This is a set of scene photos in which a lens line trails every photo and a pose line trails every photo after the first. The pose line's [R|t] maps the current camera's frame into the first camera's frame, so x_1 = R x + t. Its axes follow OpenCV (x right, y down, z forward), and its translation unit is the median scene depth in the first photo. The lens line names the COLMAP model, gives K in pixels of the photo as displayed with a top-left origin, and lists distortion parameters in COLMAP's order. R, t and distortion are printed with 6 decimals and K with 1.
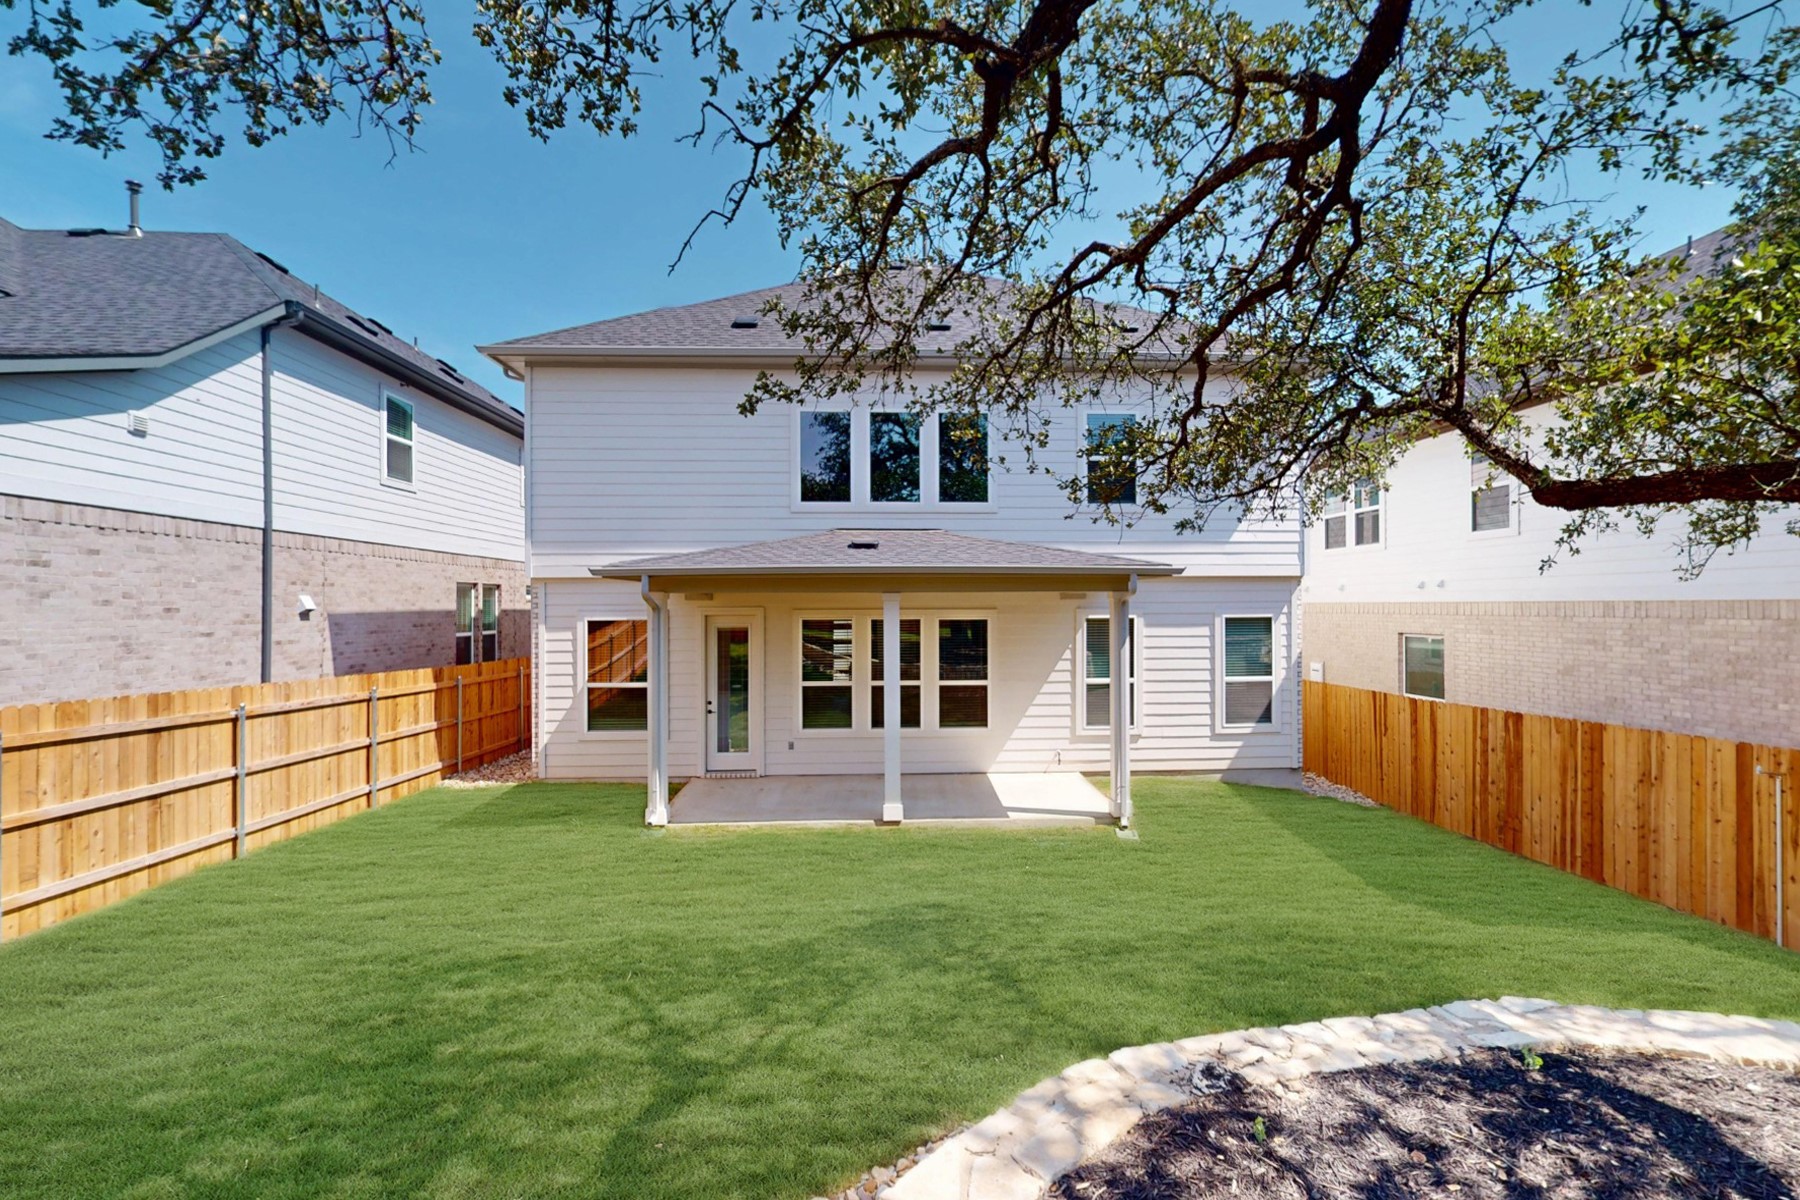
lens RADIAL K [[769.8, 0, 935.1], [0, 769.8, 598.5], [0, 0, 1]] dist [0.000451, -0.000006]
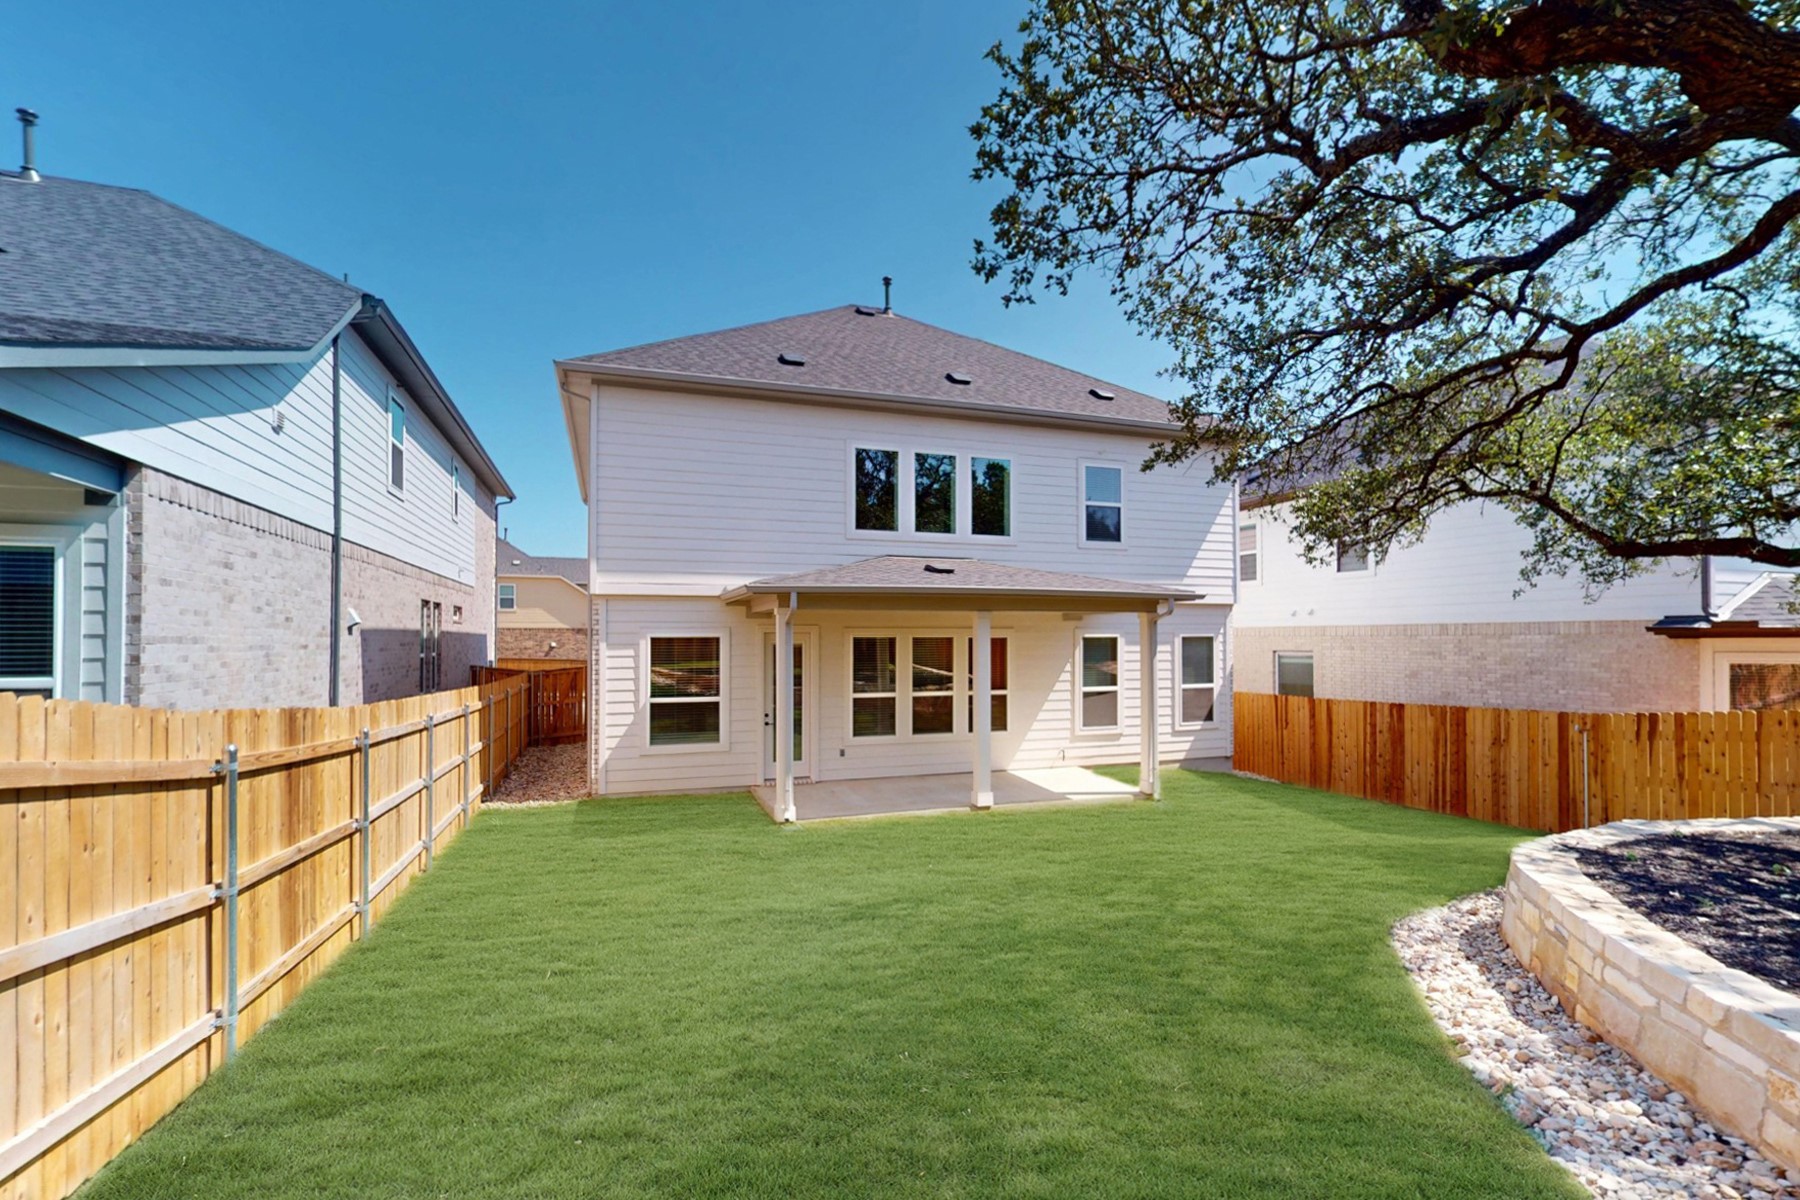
lens RADIAL K [[792.4, 0, 901.0], [0, 792.4, 625.9], [0, 0, 1]] dist [0.000038, 0.000427]
pose [[0.959488, 0.007139, 0.281660, -0.431566], [-0.004799, 0.999948, -0.008997, 0.021606], [-0.281709, 0.007281, 0.959472, -0.100434]]
